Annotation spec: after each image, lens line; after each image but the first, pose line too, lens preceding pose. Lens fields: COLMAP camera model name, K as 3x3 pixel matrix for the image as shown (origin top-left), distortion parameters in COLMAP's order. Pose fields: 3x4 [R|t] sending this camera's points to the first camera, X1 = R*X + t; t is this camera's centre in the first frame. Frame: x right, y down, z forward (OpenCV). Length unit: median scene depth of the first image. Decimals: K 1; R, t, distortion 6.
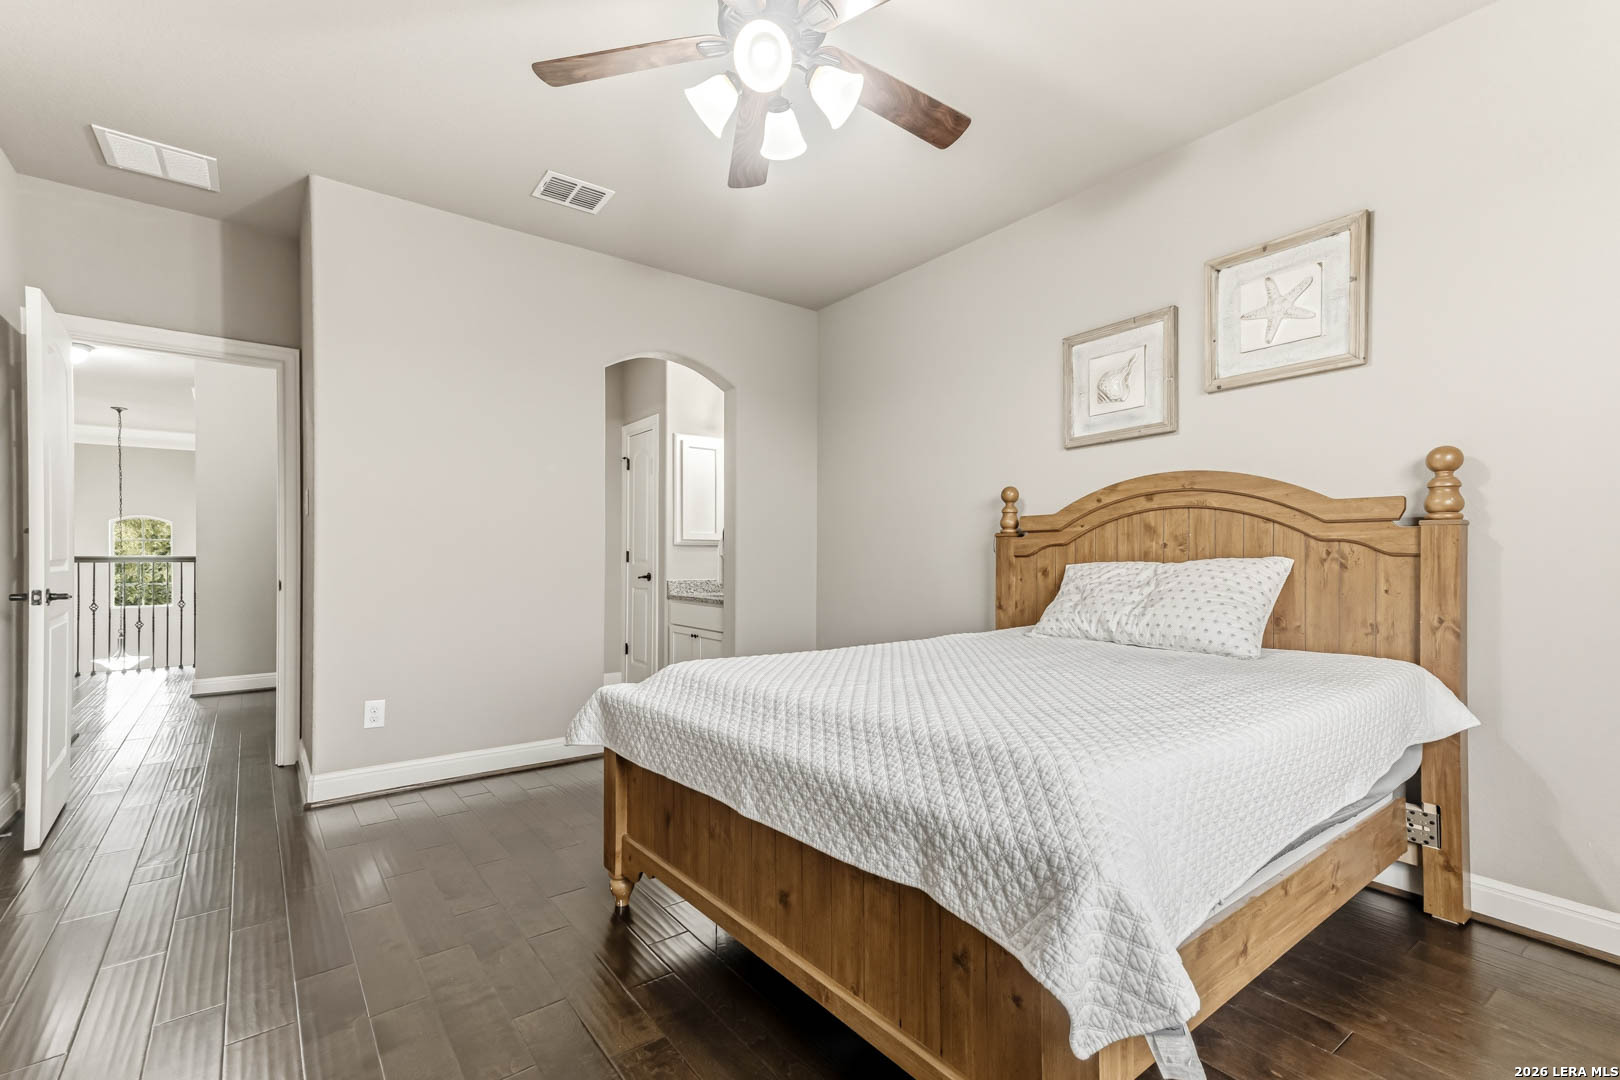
lens RADIAL K [[726.4, 0, 812.0], [0, 726.4, 552.2], [0, 0, 1]] dist [-0.000915, -0.000085]
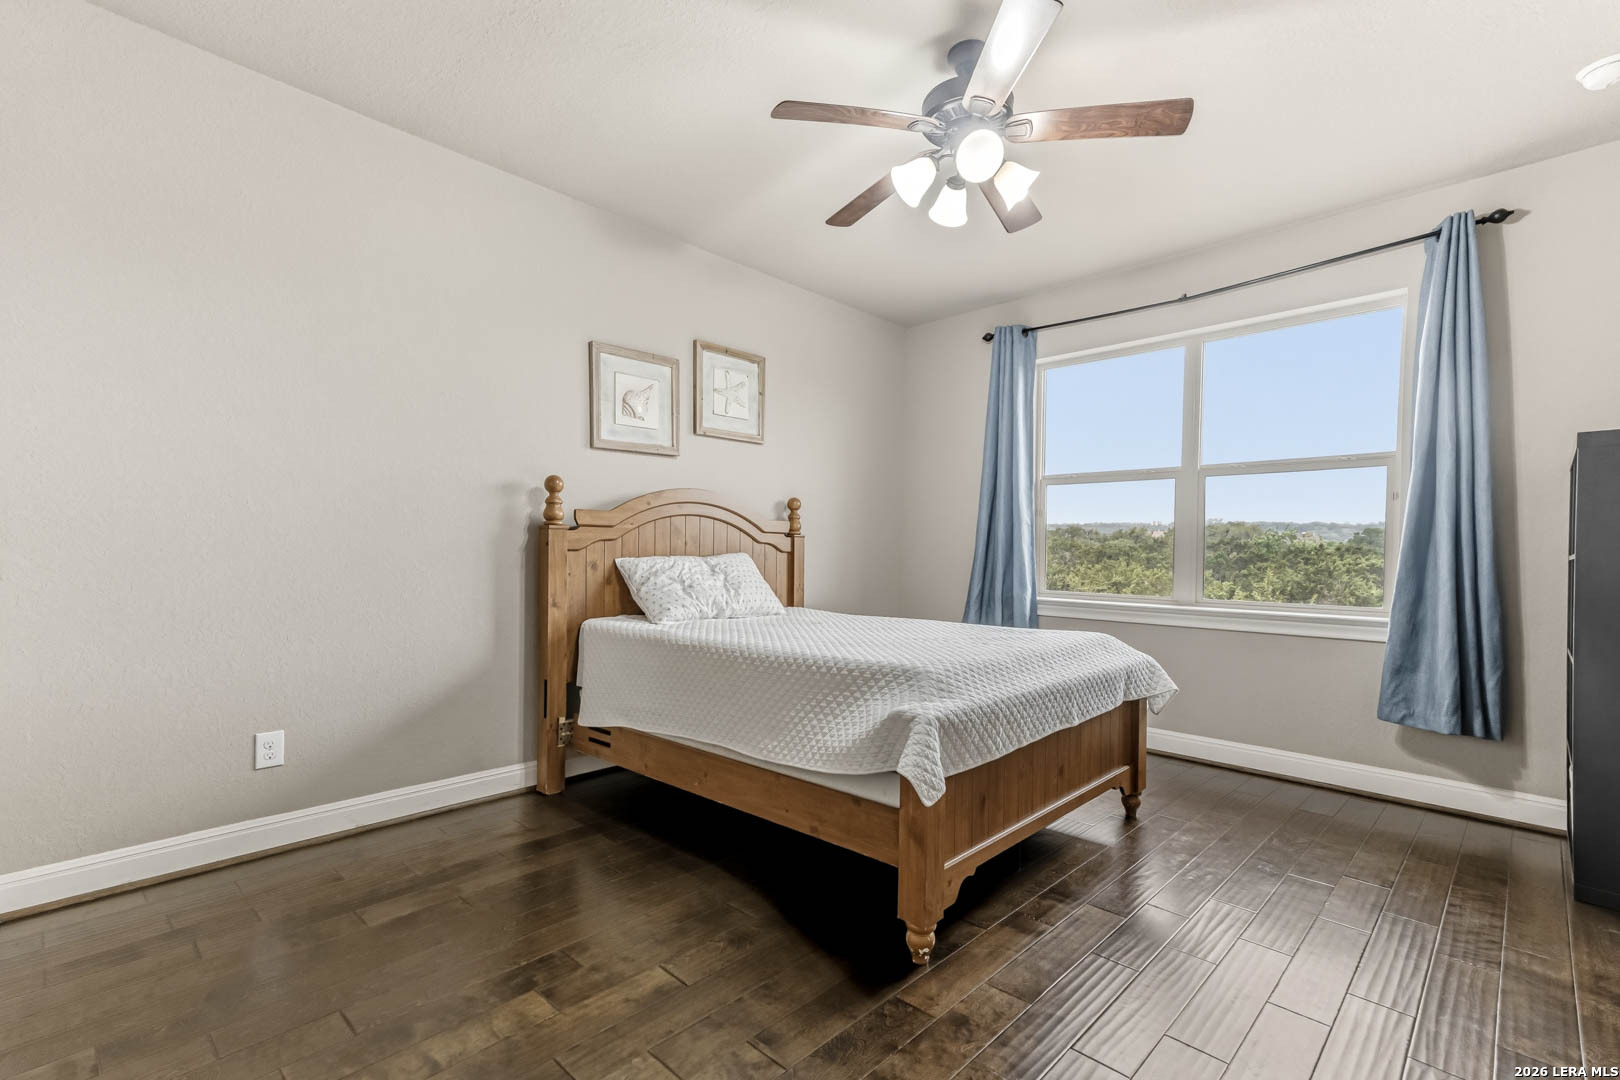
lens RADIAL K [[726.4, 0, 807.8], [0, 726.4, 549.7], [0, 0, 1]] dist [-0.000915, -0.000085]
pose [[-0.177002, -0.001604, 0.984209, -0.796220], [-0.020398, 0.999790, -0.002039, 0.000465], [-0.983999, -0.020437, -0.176998, 0.953085]]
